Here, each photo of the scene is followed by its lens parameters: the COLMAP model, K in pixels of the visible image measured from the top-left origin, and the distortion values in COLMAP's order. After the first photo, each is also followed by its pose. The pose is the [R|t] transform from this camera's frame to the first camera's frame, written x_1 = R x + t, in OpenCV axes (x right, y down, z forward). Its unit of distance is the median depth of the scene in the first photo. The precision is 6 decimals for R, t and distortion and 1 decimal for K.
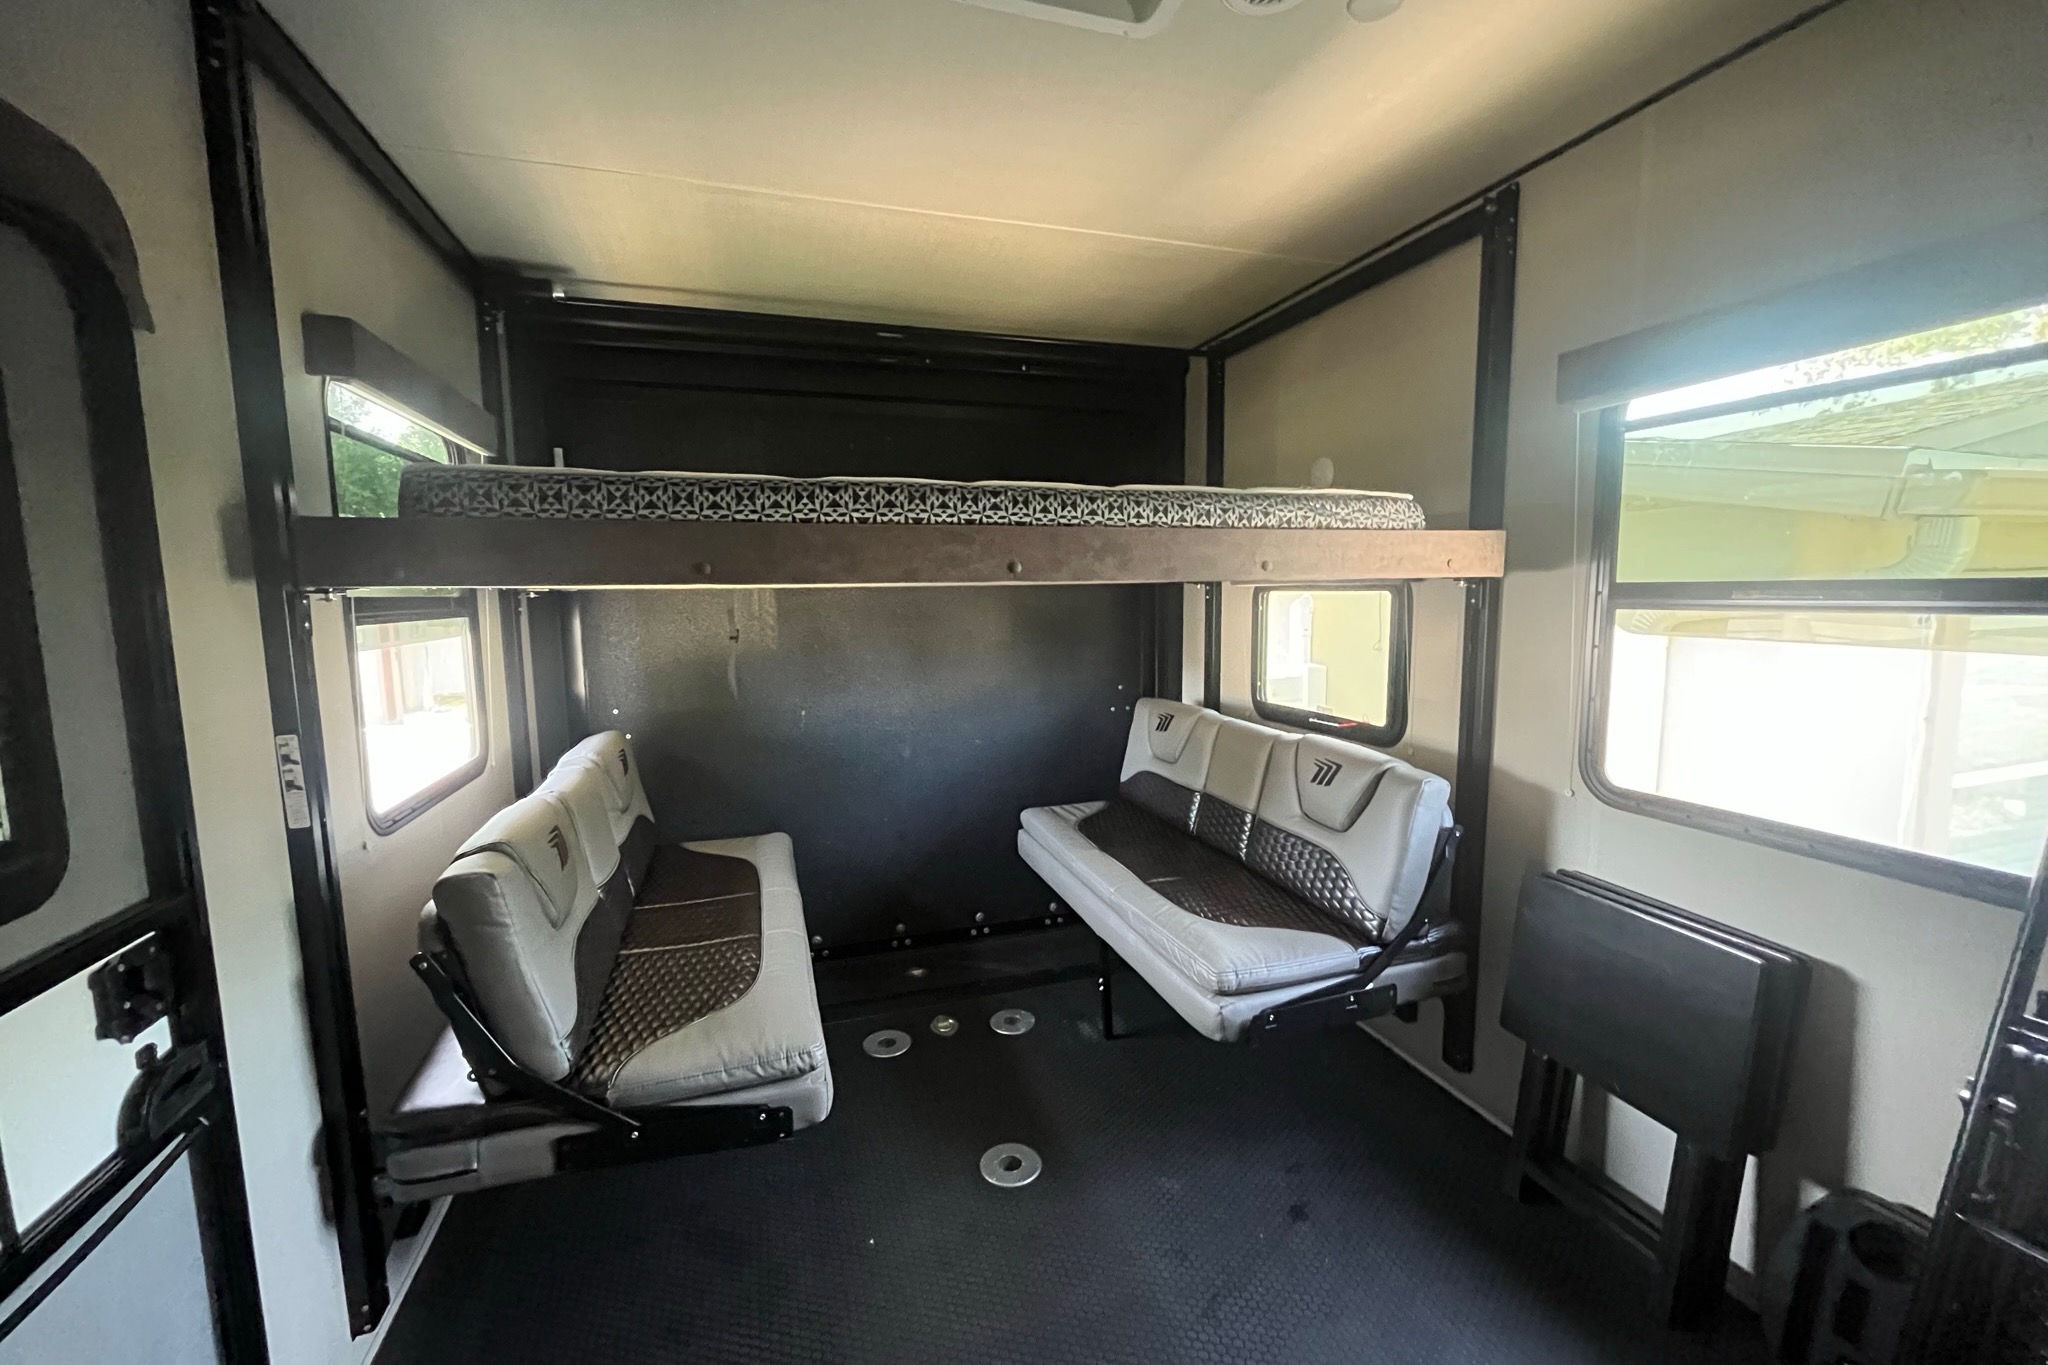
lens RADIAL K [[824.0, 0, 1024.0], [0, 824.0, 682.5], [0, 0, 1]] dist [-0.000285, 0.000059]
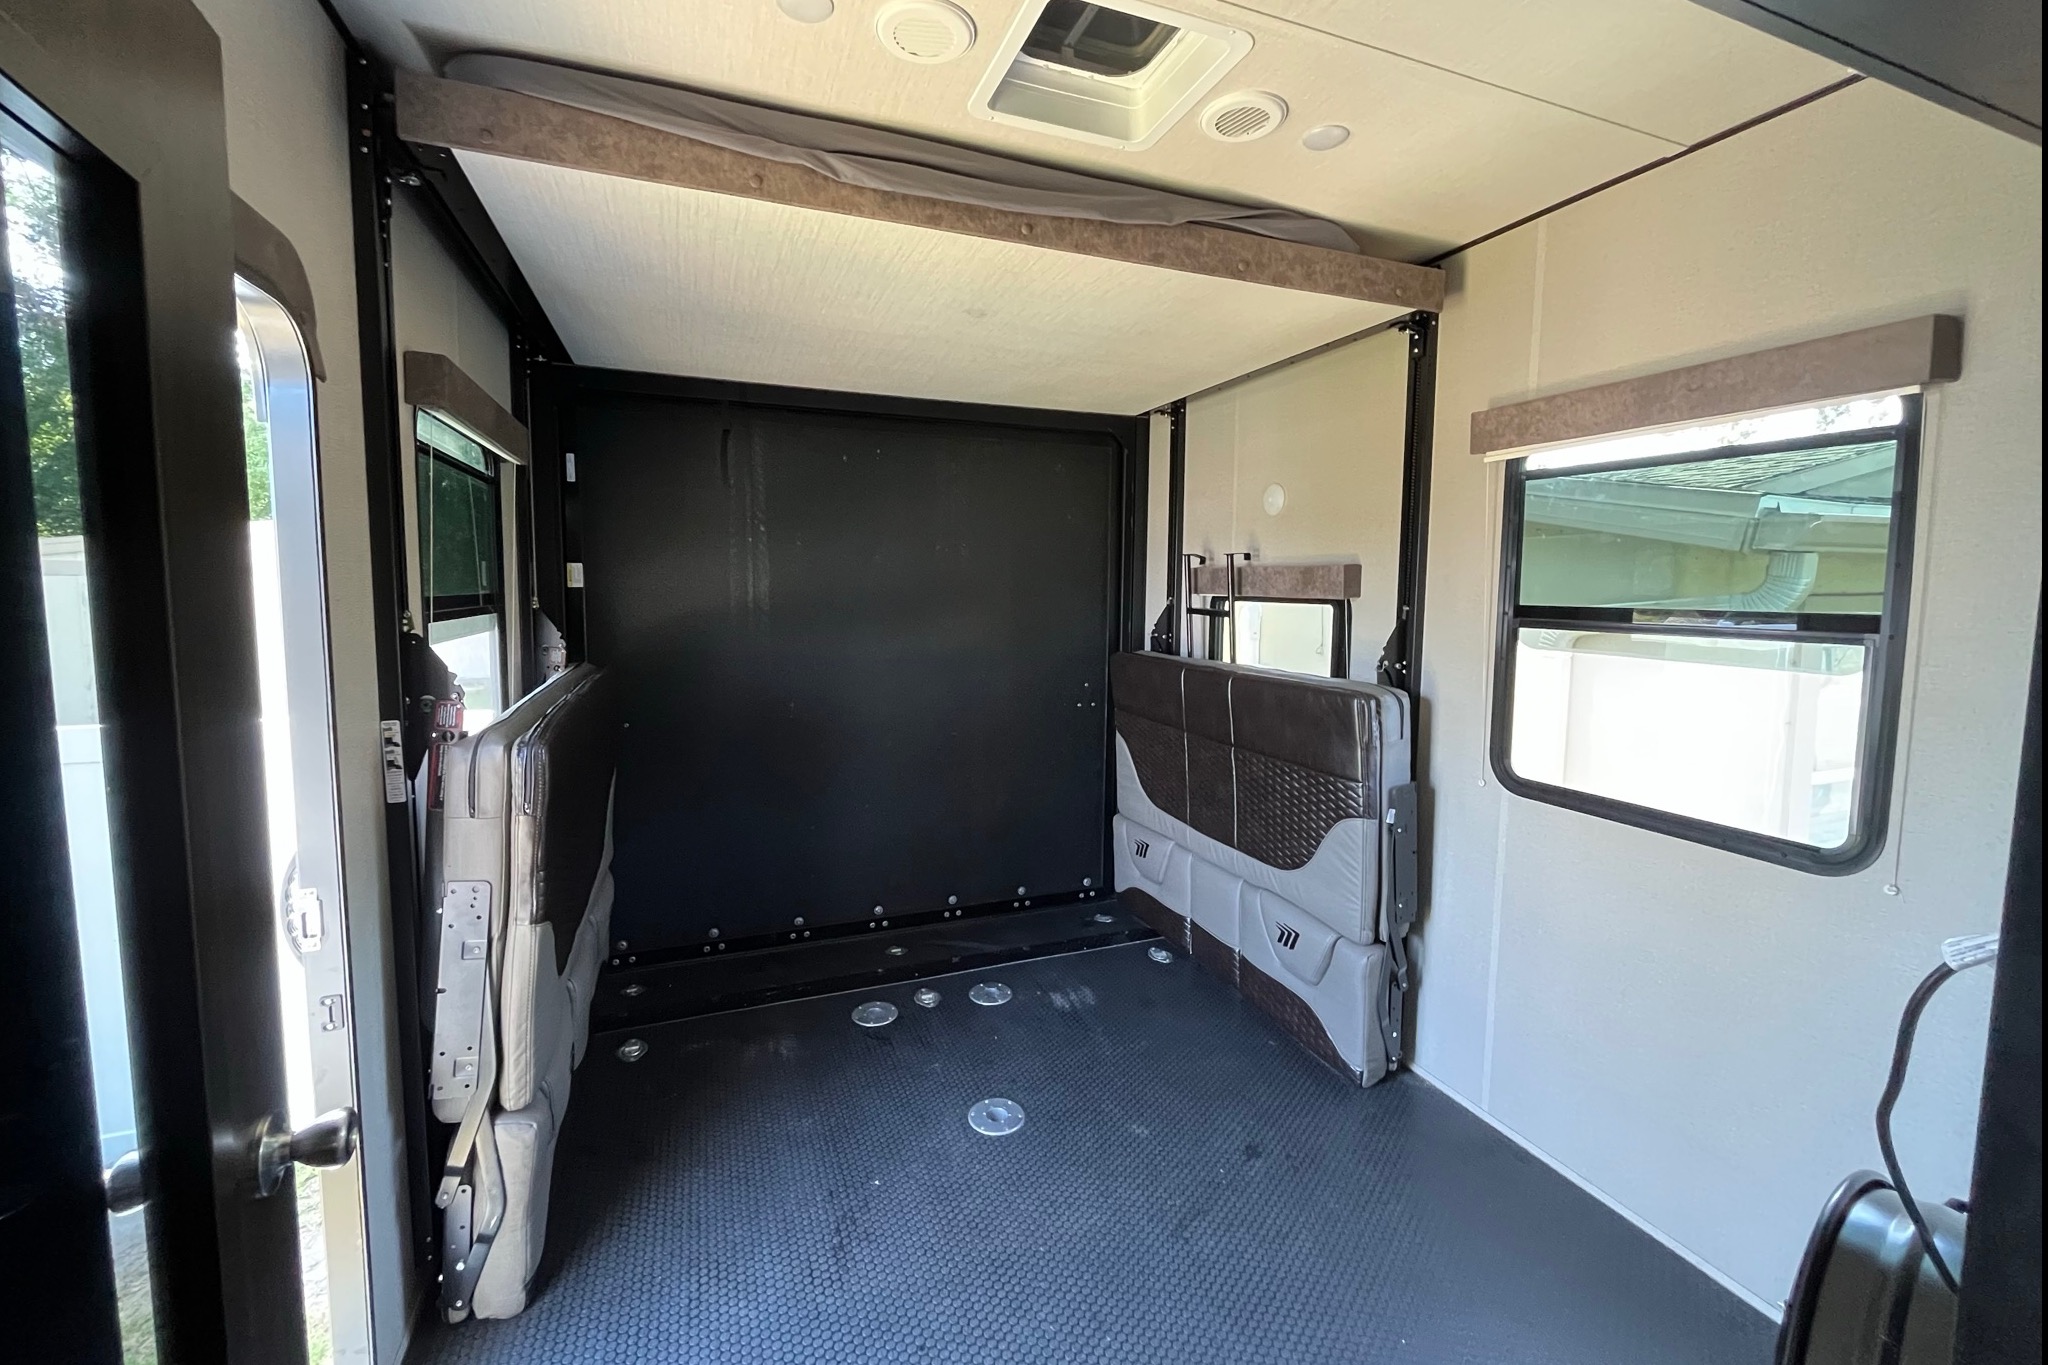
lens RADIAL K [[825.3, 0, 1019.2], [0, 825.3, 651.2], [0, 0, 1]] dist [-0.000197, 0.000037]
pose [[0.998221, 0.016746, 0.057215, -0.067007], [-0.014986, 0.999406, -0.031044, -0.007054], [-0.057701, 0.030132, 0.997879, -0.142383]]
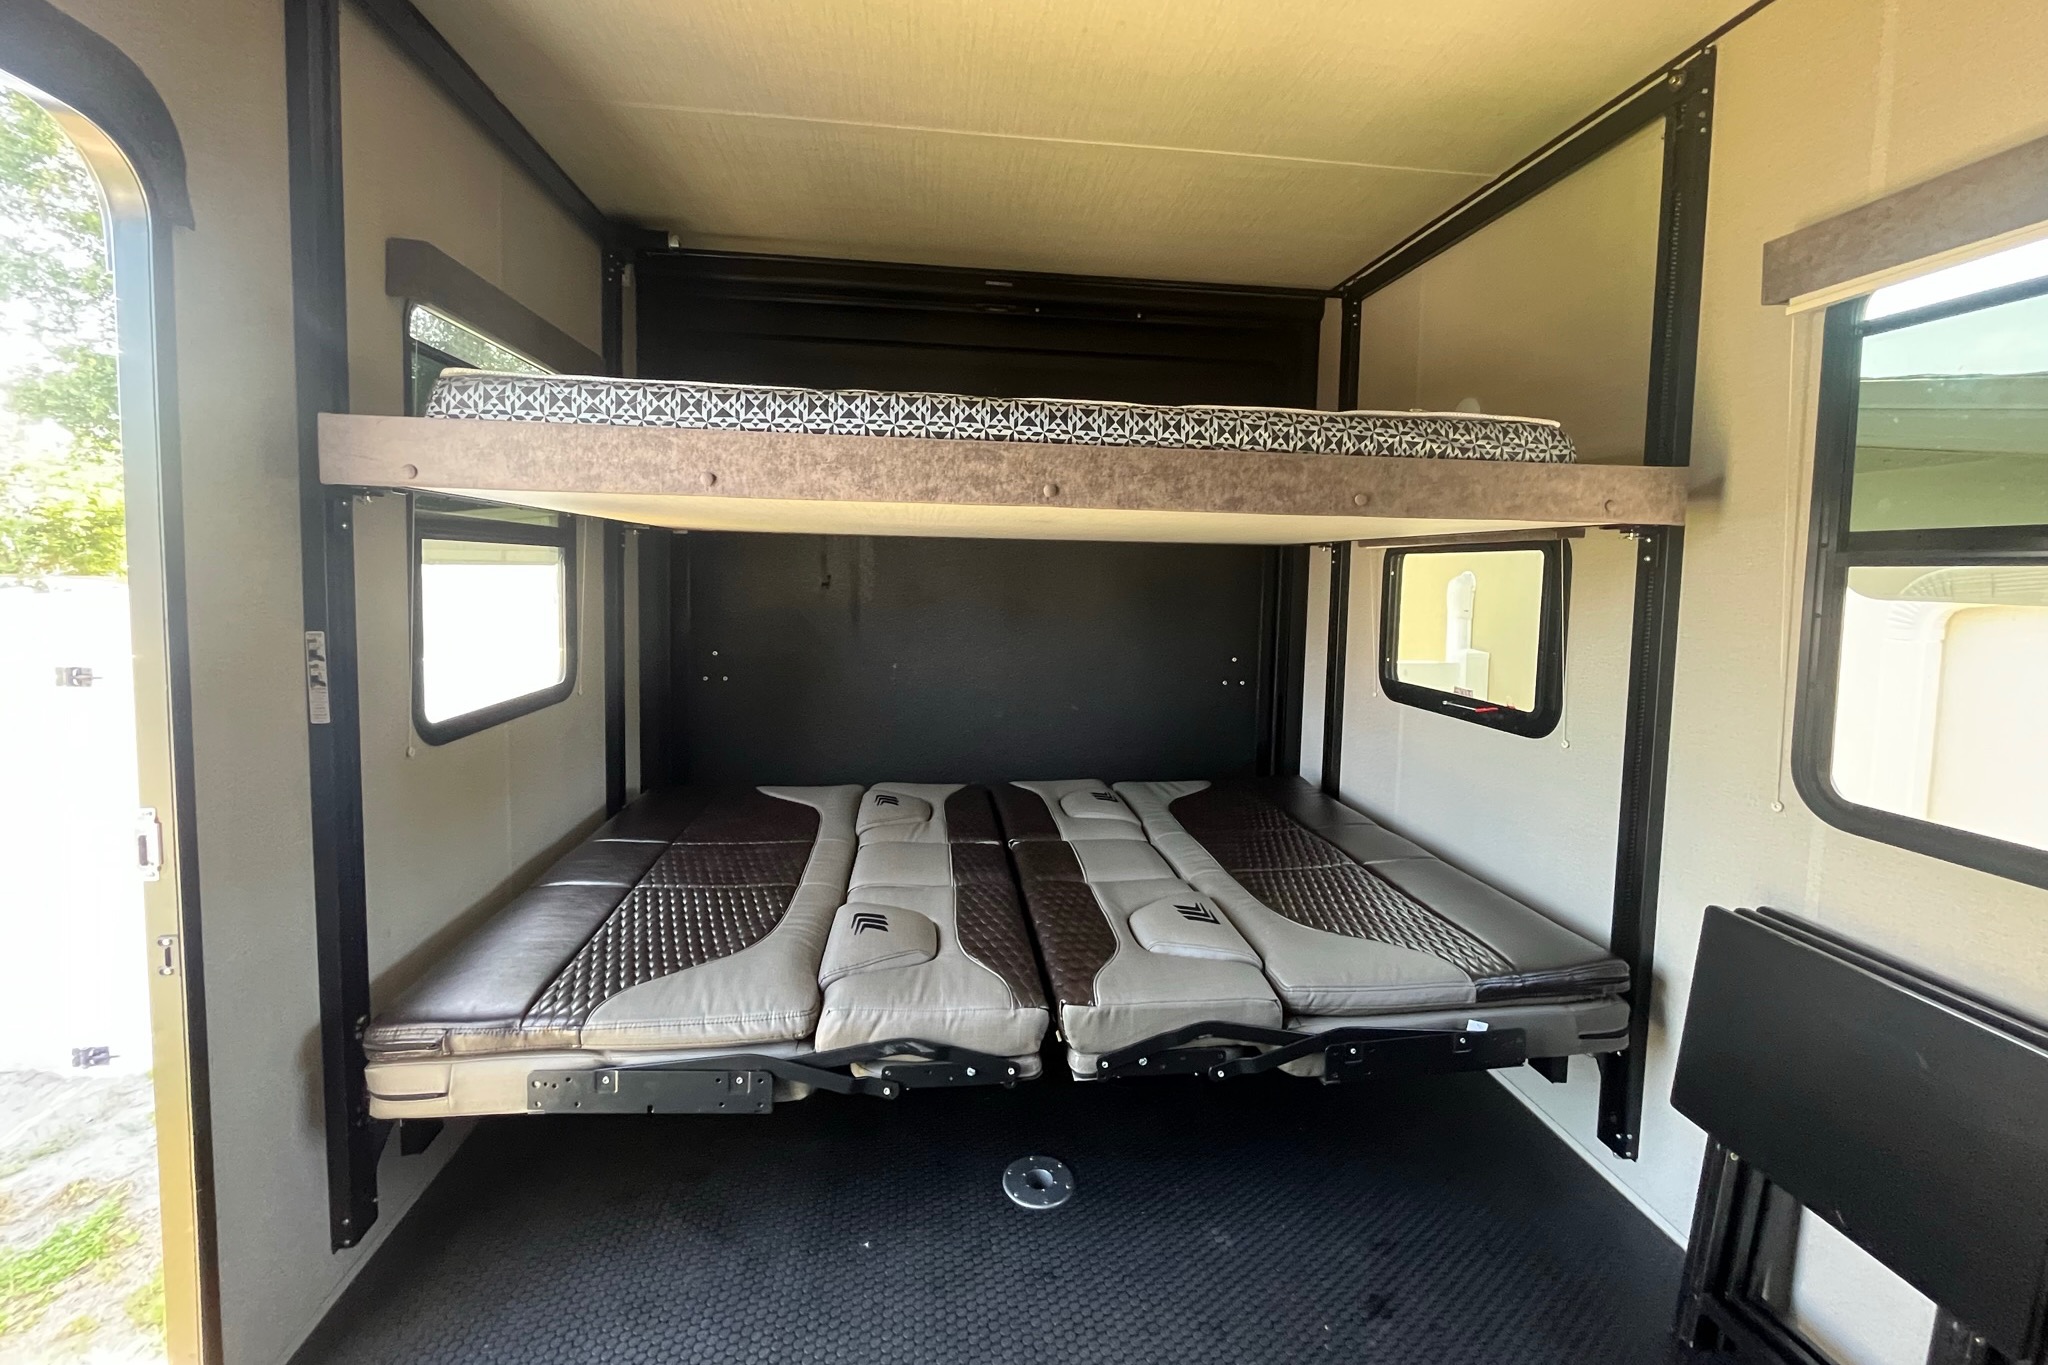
lens RADIAL K [[824.0, 0, 1026.7], [0, 824.0, 620.3], [0, 0, 1]] dist [-0.000910, -0.000209]
pose [[0.981169, 0.044603, -0.187930, 0.119361], [-0.054471, 0.997377, -0.047672, 0.037335], [0.185311, 0.057011, 0.981025, 0.116857]]
